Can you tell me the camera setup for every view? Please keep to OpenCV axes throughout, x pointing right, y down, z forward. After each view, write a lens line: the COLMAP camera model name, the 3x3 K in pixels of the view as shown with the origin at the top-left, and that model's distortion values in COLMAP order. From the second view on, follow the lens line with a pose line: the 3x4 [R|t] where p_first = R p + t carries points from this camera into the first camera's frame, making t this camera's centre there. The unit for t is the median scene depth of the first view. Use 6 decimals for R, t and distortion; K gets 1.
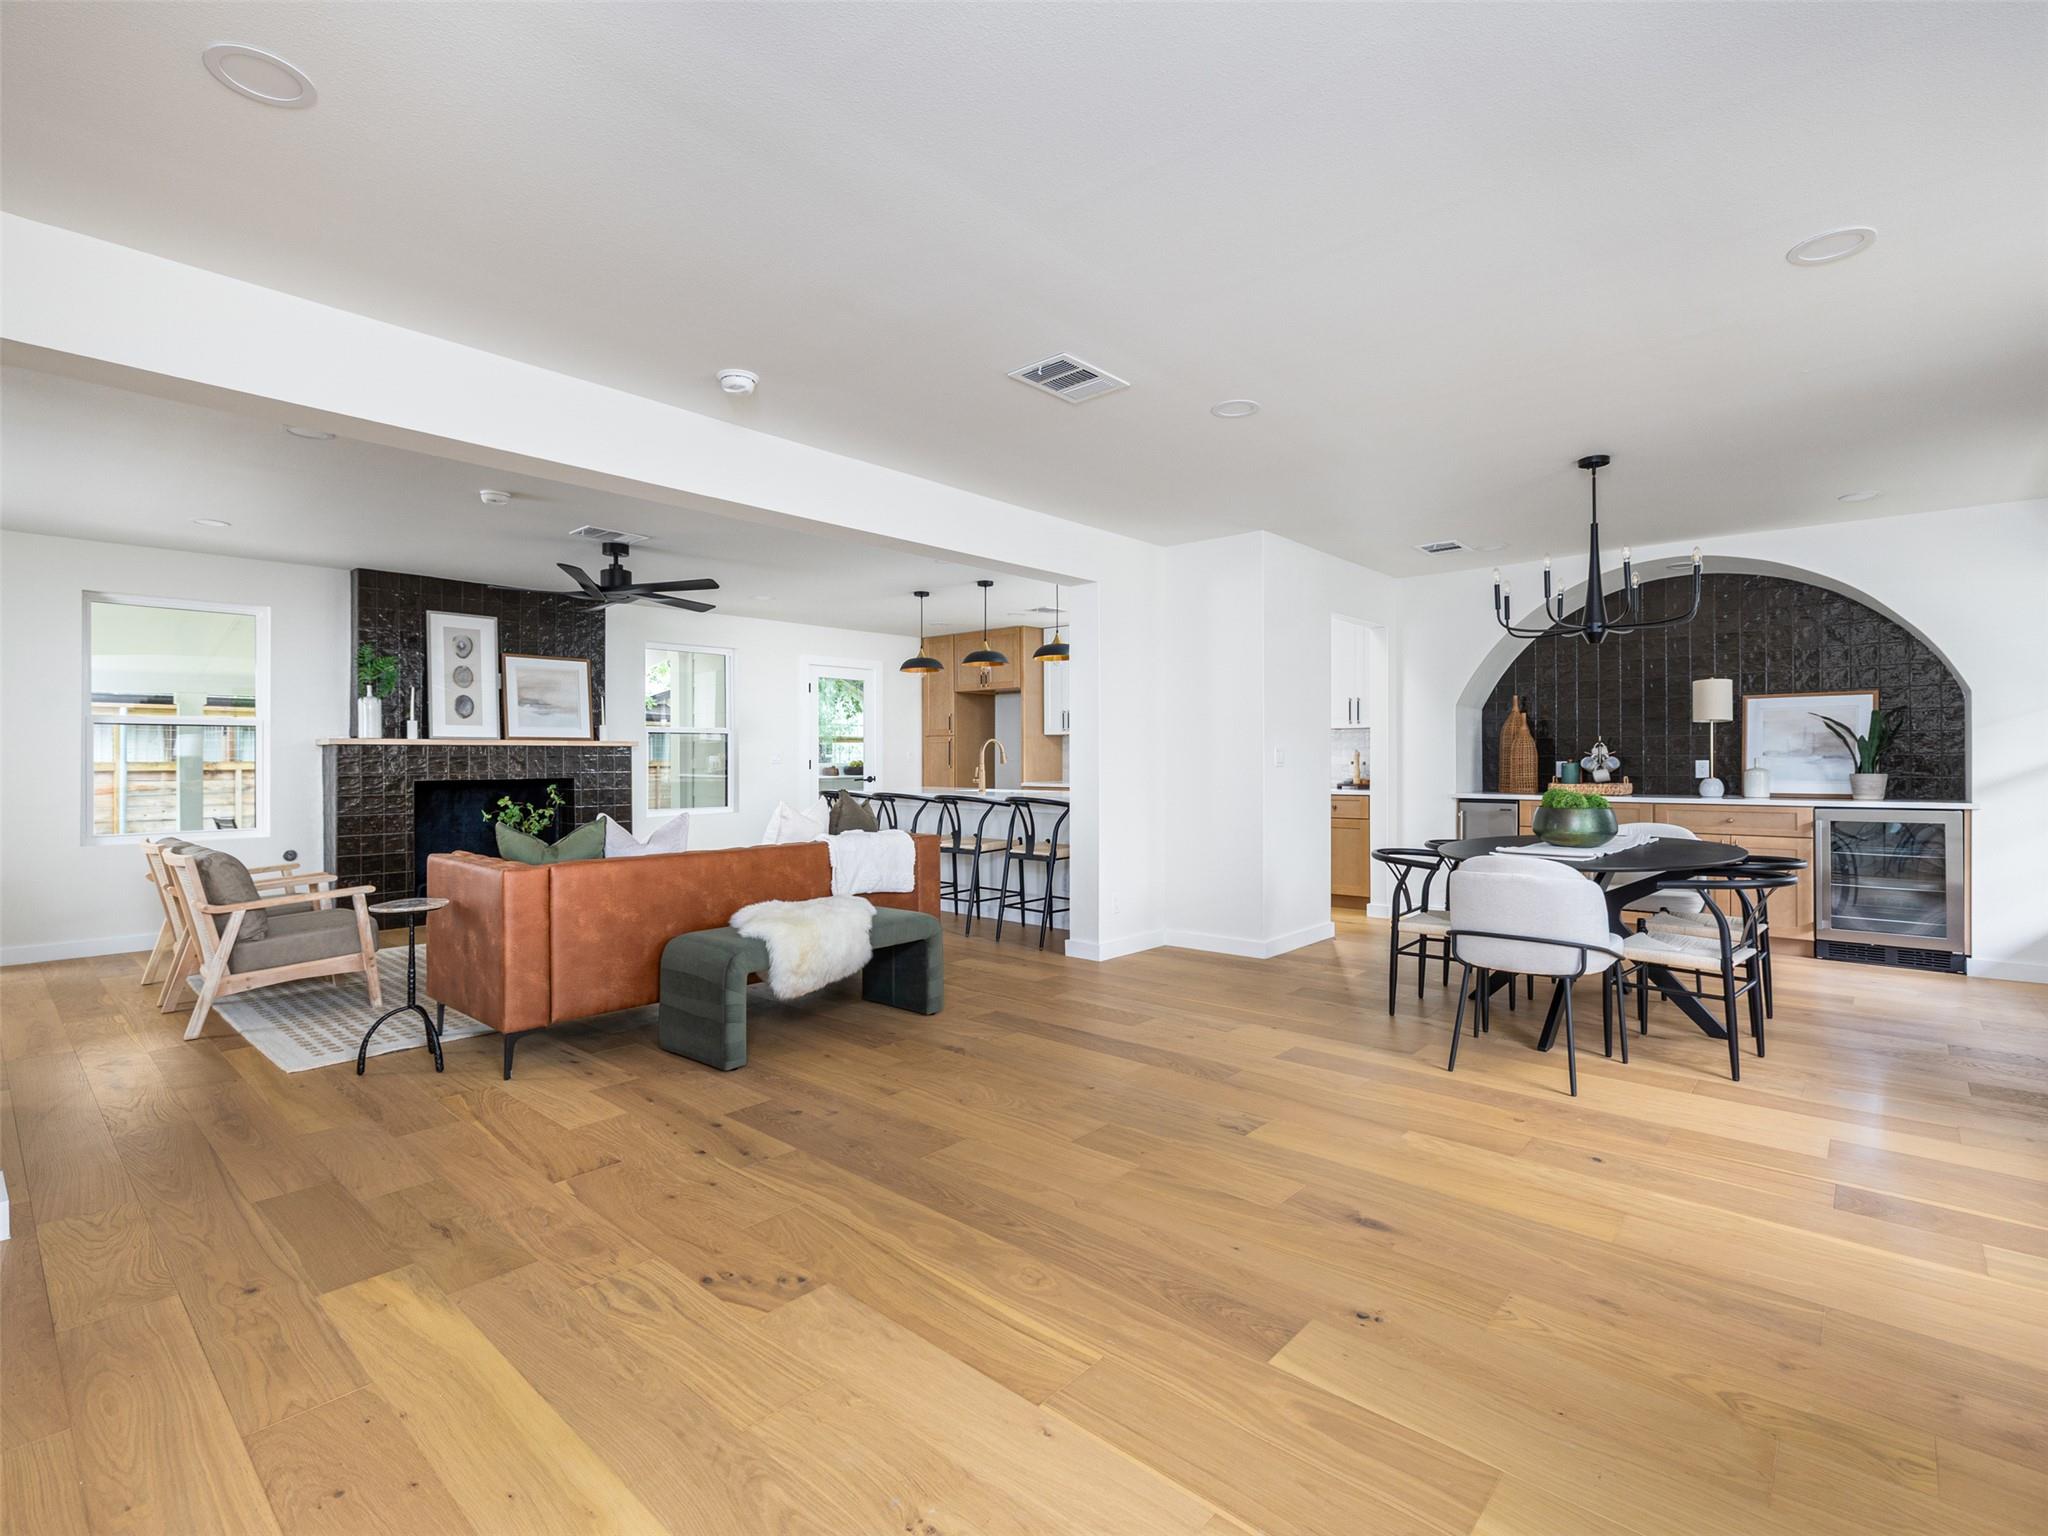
lens RADIAL K [[950.7, 0, 1021.5], [0, 950.7, 760.9], [0, 0, 1]] dist [-0.000382, -0.000026]
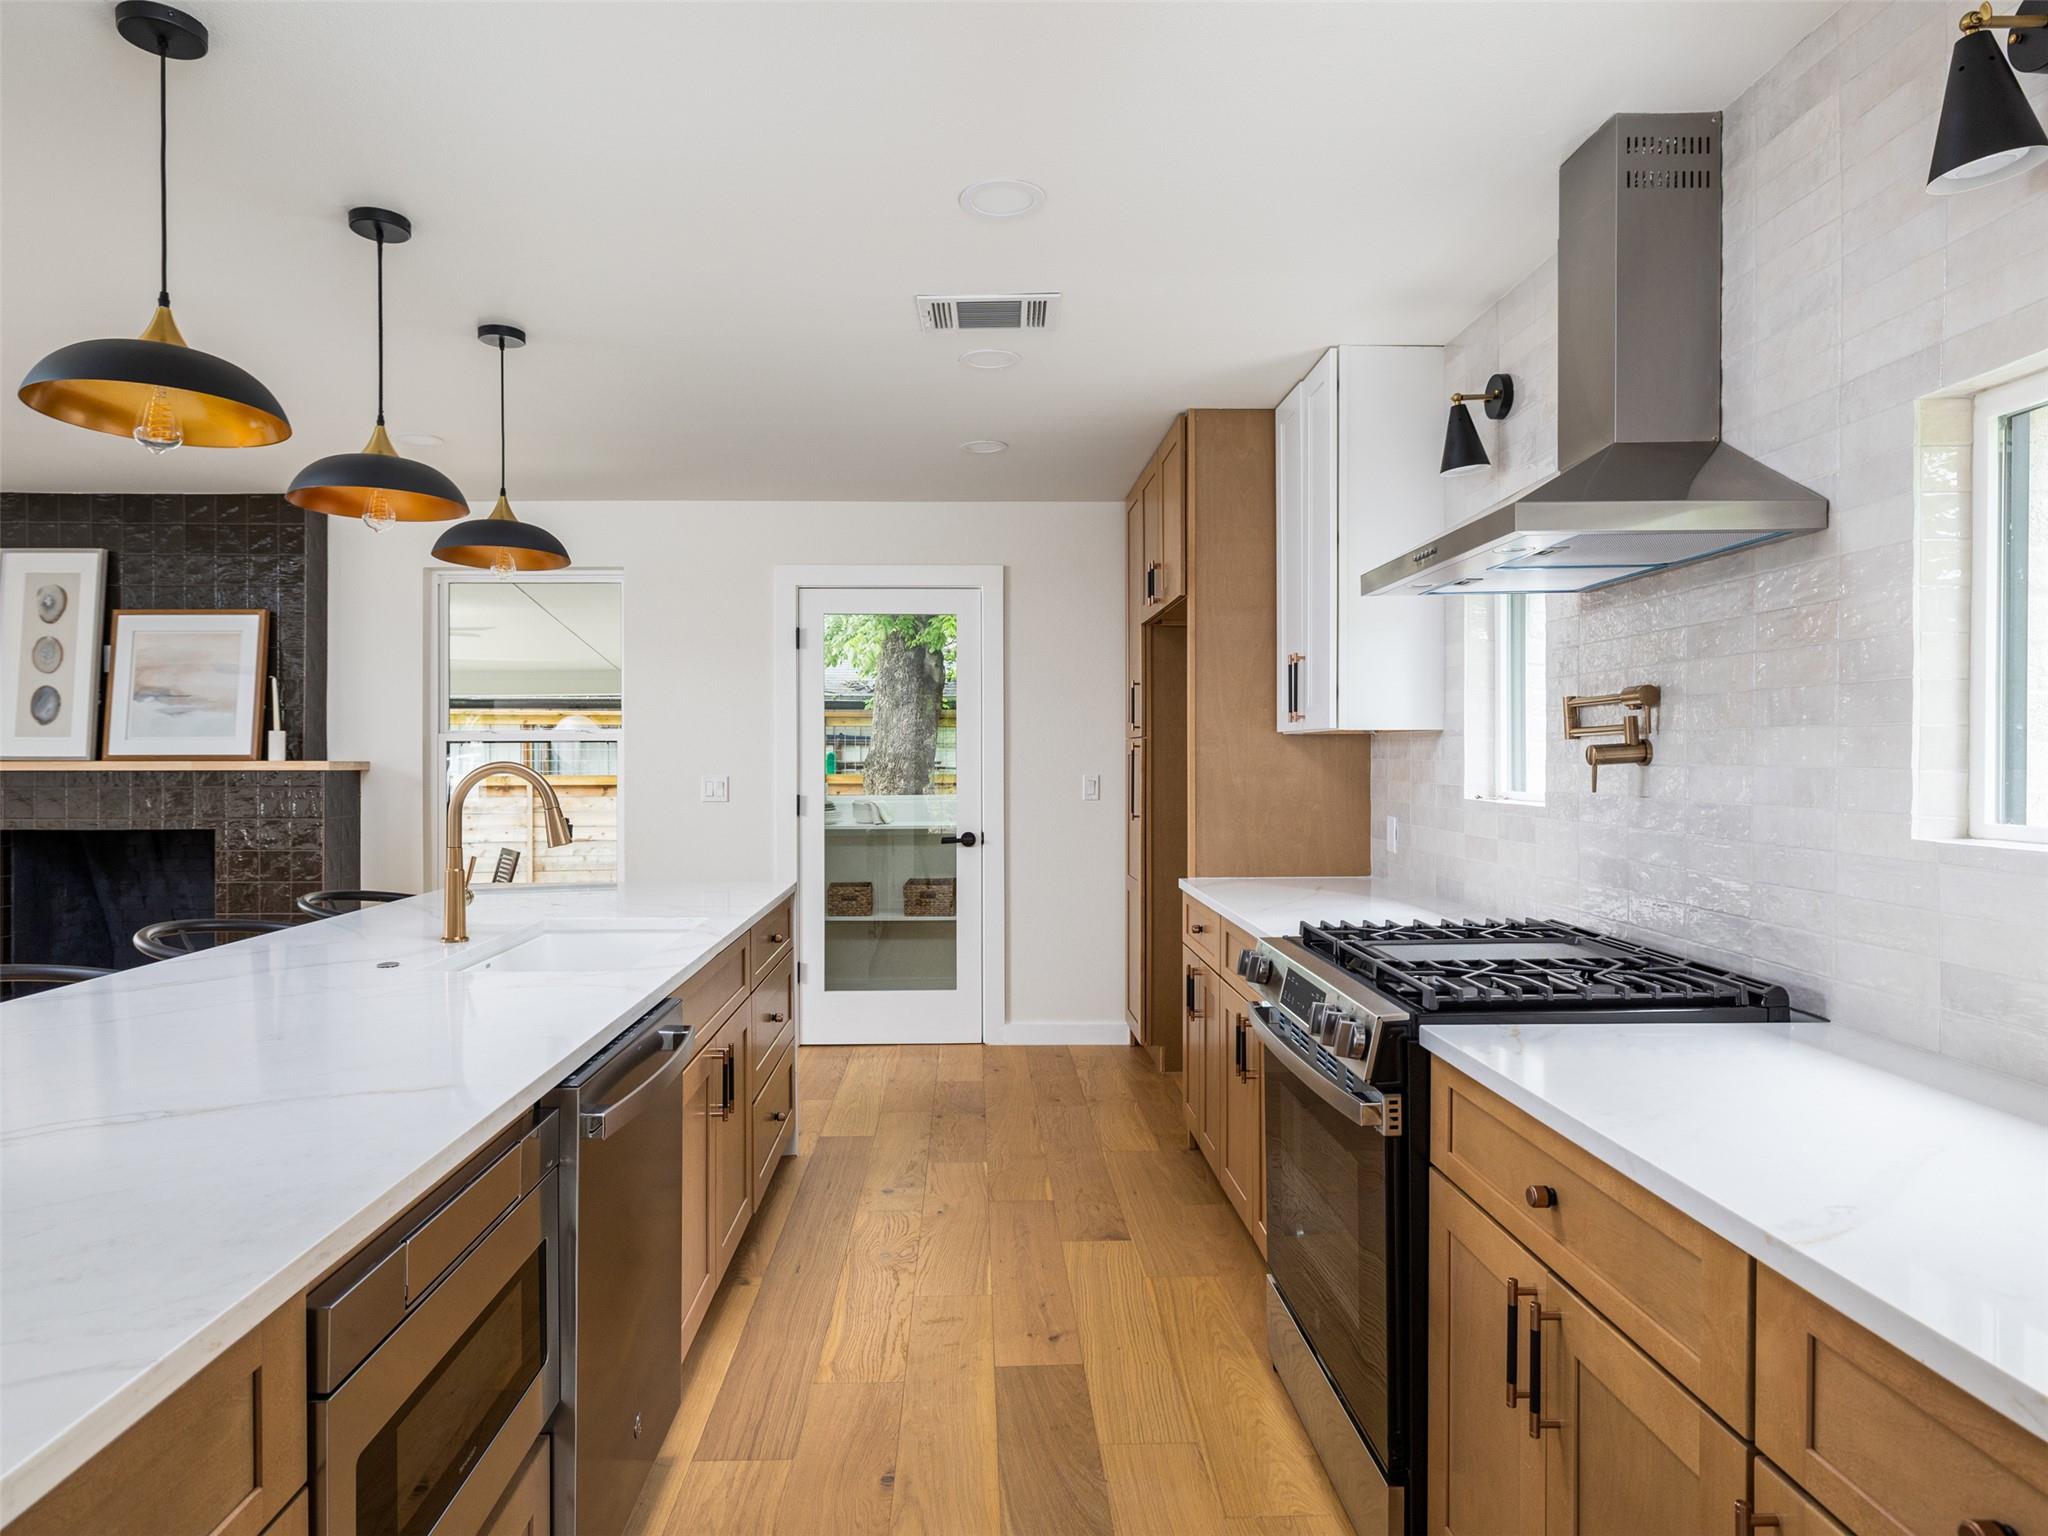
lens RADIAL K [[1103.9, 0, 1019.4], [0, 1103.9, 774.2], [0, 0, 1]] dist [-0.006859, -0.002419]
pose [[0.686078, 0.010315, -0.727455, 0.317704], [-0.005515, 0.999944, 0.008977, -0.022848], [0.727507, -0.002147, 0.686096, 0.946857]]
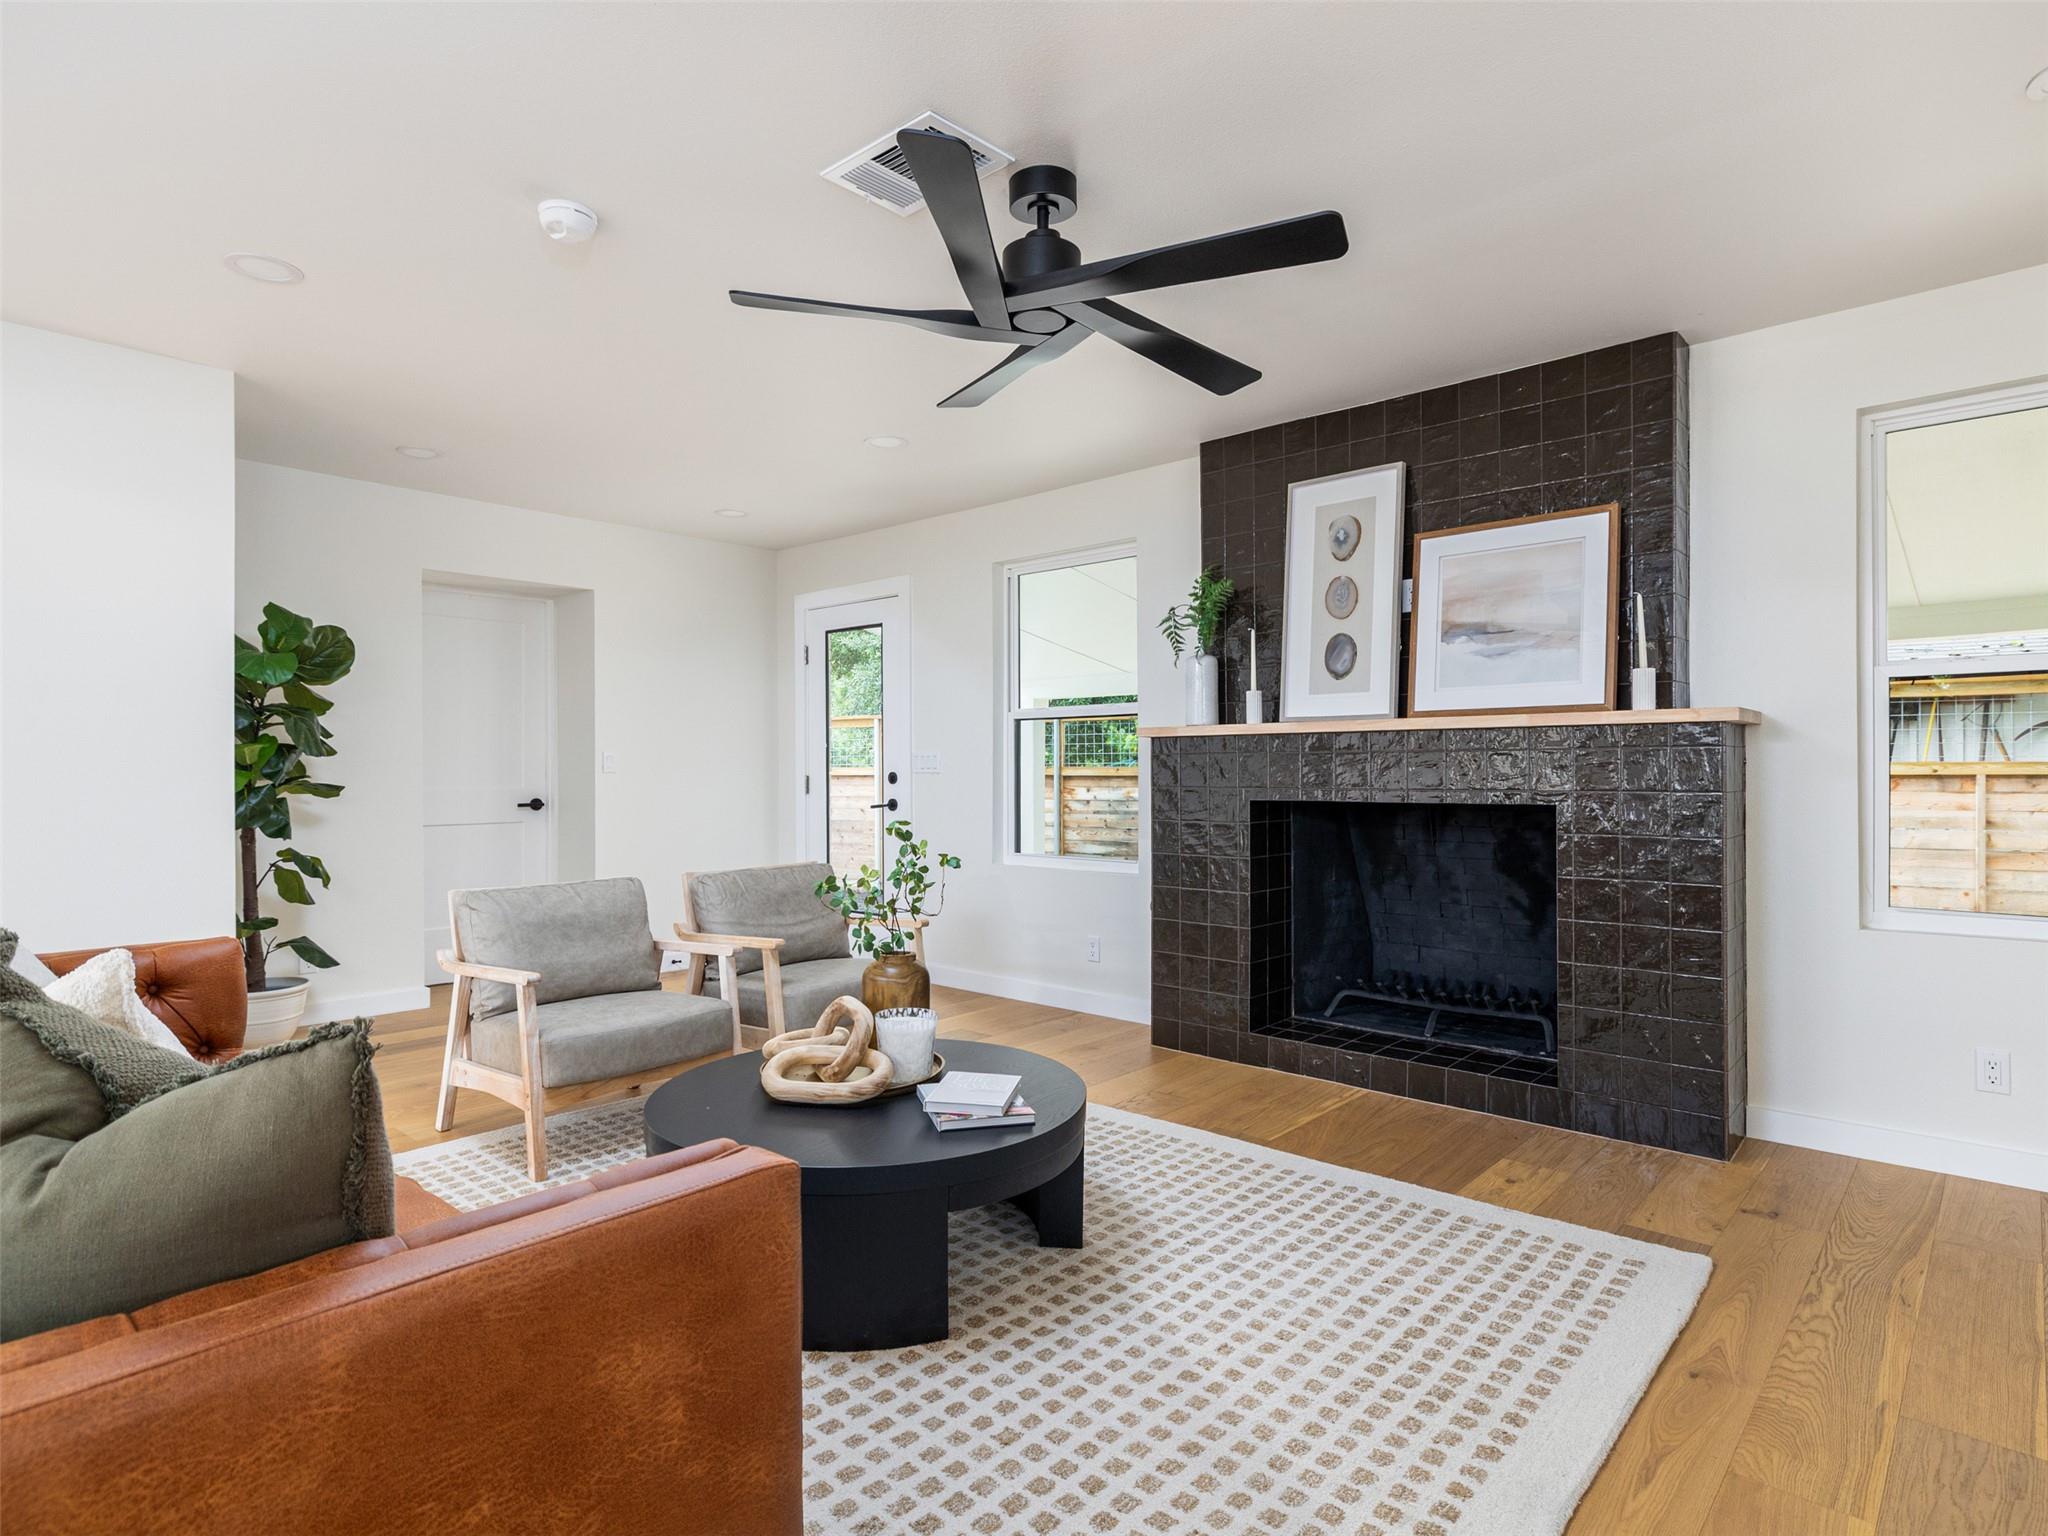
lens RADIAL K [[1084.9, 0, 1022.7], [0, 1084.9, 770.4], [0, 0, 1]] dist [0.000442, 0.000007]
pose [[-0.021885, 0.005840, -0.999743, -0.003899], [0.001458, 0.999982, 0.005809, 0.000261], [0.999759, -0.001330, -0.021893, 0.820749]]
